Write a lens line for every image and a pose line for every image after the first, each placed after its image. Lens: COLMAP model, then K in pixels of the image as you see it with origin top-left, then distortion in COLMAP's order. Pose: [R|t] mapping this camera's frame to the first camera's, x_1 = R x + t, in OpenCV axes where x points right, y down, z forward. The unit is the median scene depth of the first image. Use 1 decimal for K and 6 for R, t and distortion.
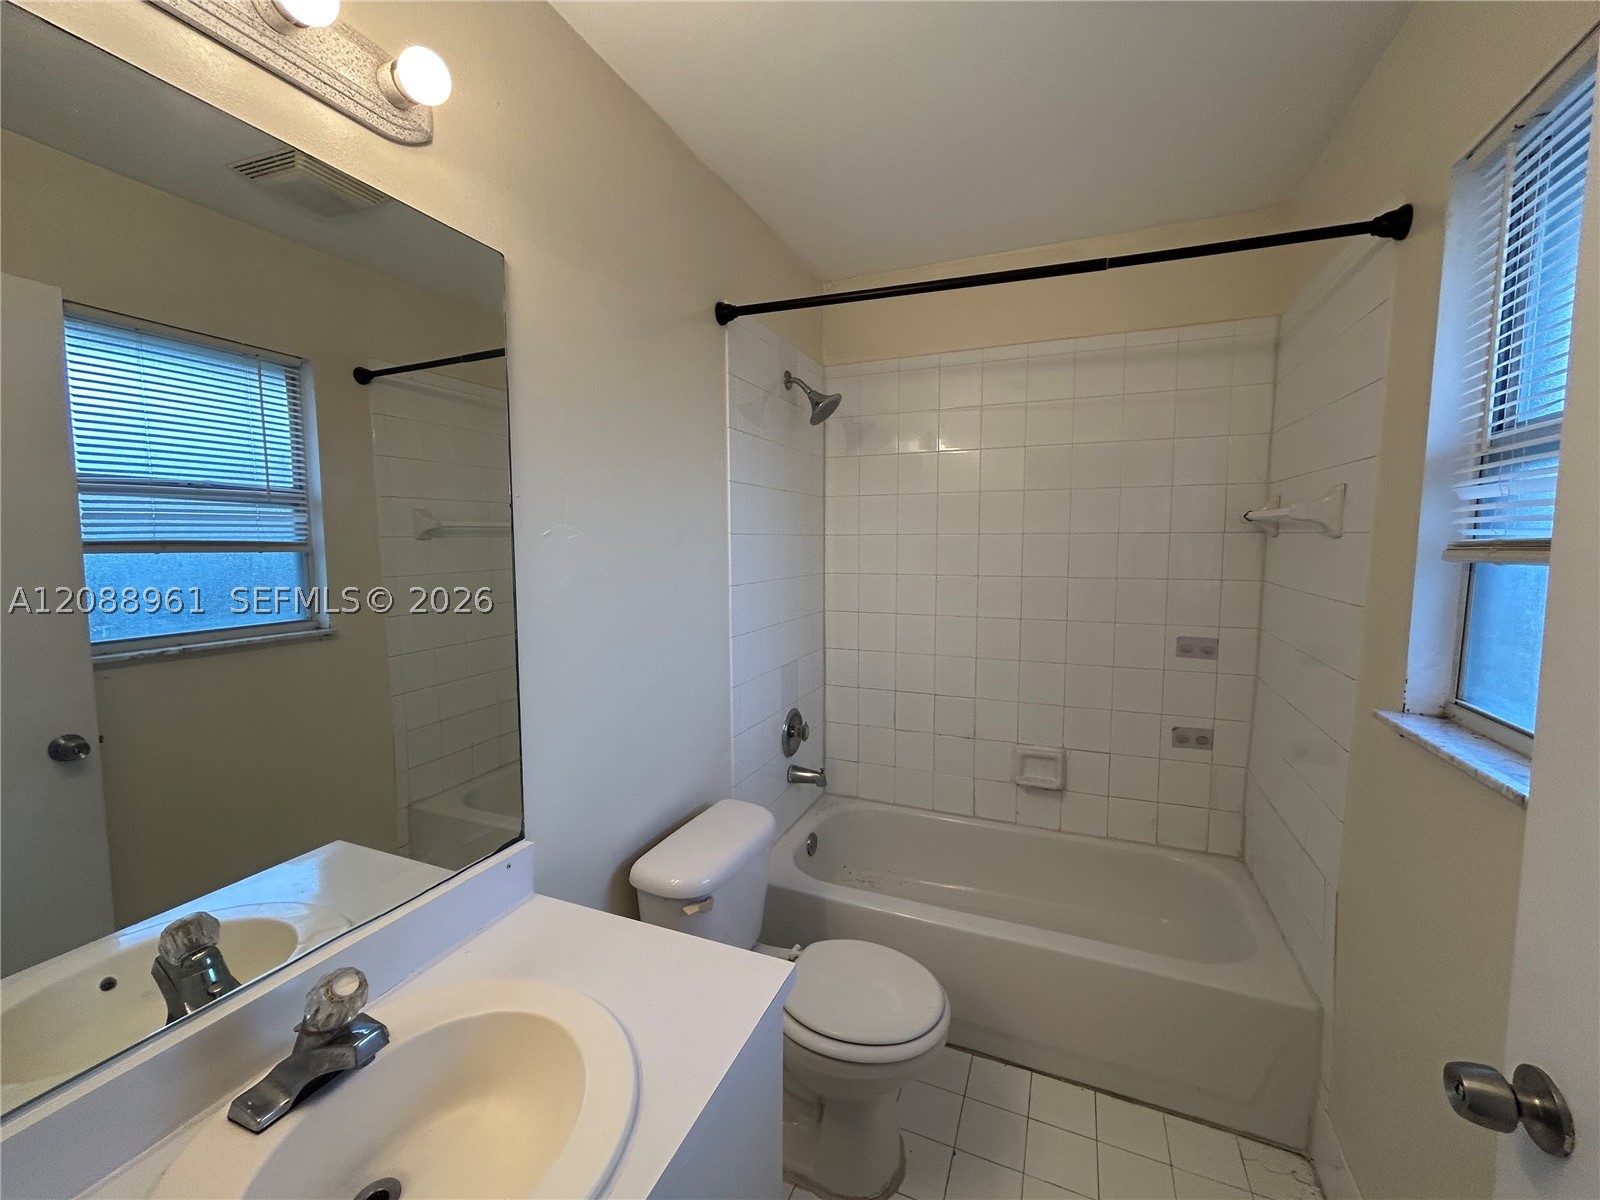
lens RADIAL K [[646.8, 0, 800.7], [0, 646.8, 596.3], [0, 0, 1]] dist [0.000103, -0.000514]
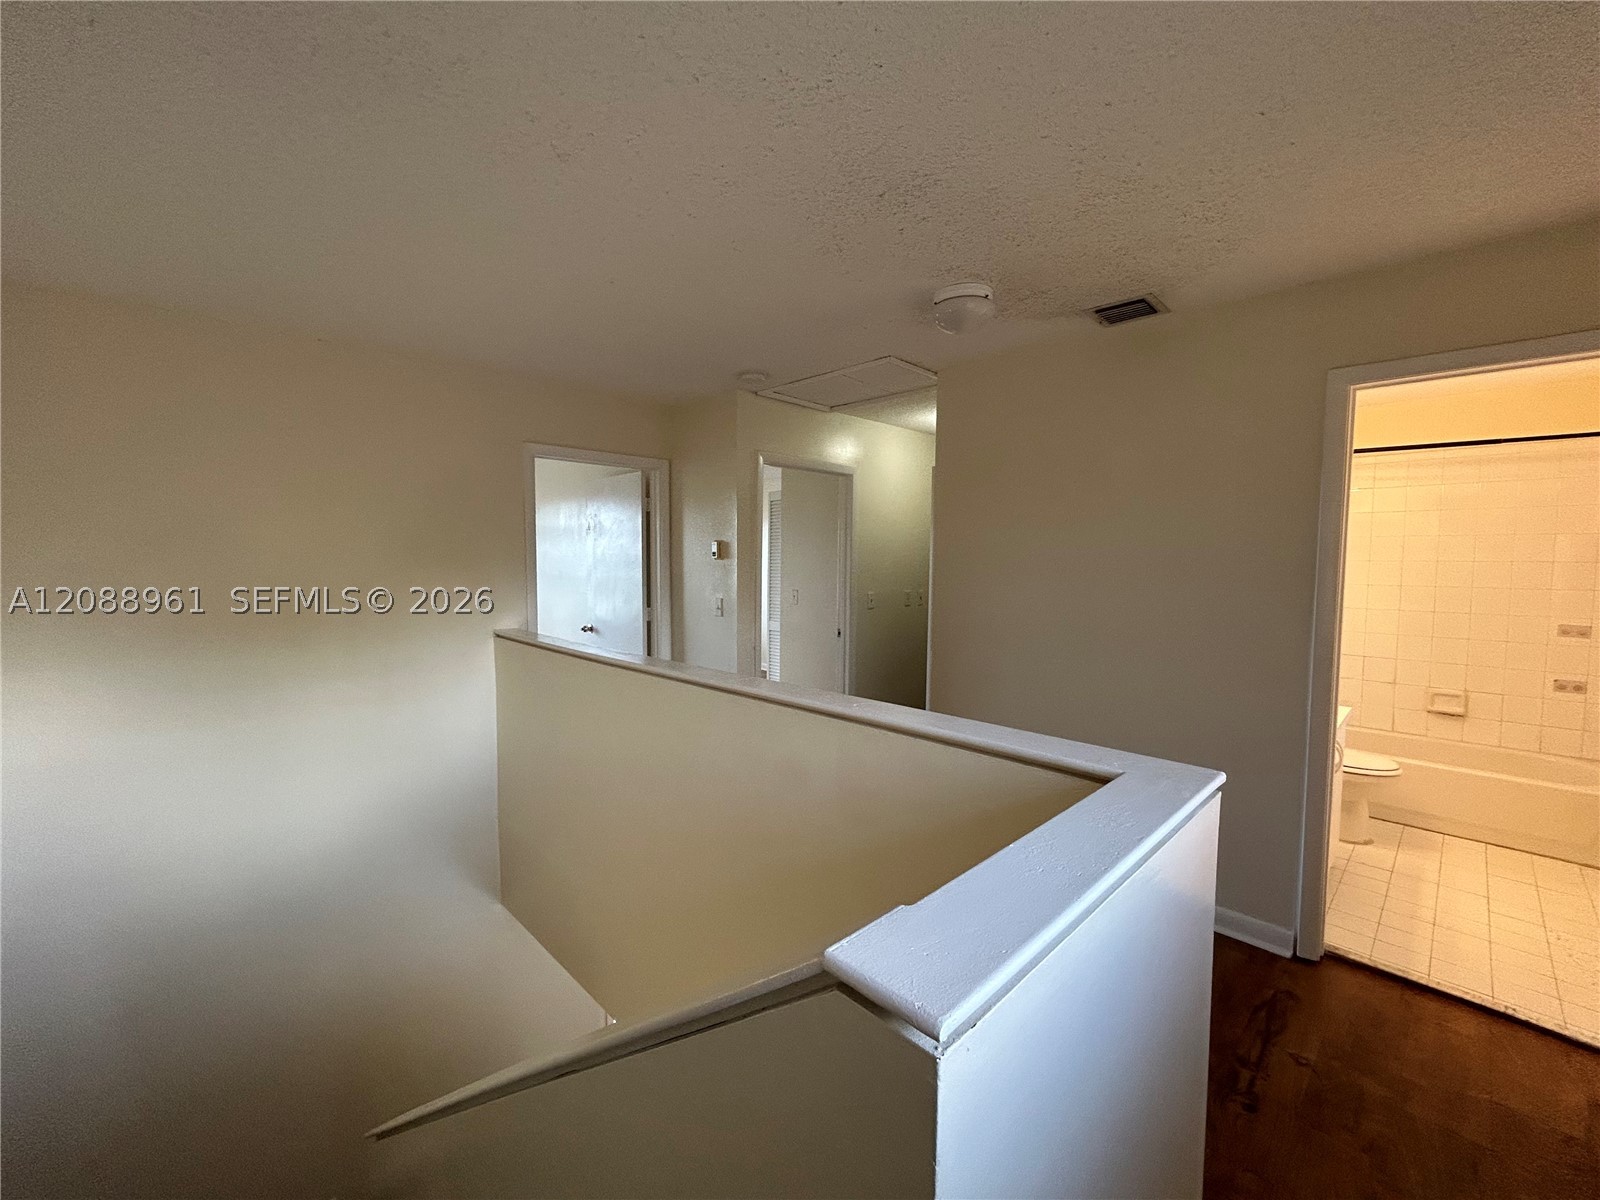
lens RADIAL K [[646.8, 0, 799.2], [0, 646.8, 602.4], [0, 0, 1]] dist [0.000103, -0.000514]
pose [[0.919032, 0.030310, -0.393015, -0.521895], [-0.038692, 0.999161, -0.013420, 0.096954], [0.392278, 0.027540, 0.919434, -1.205672]]
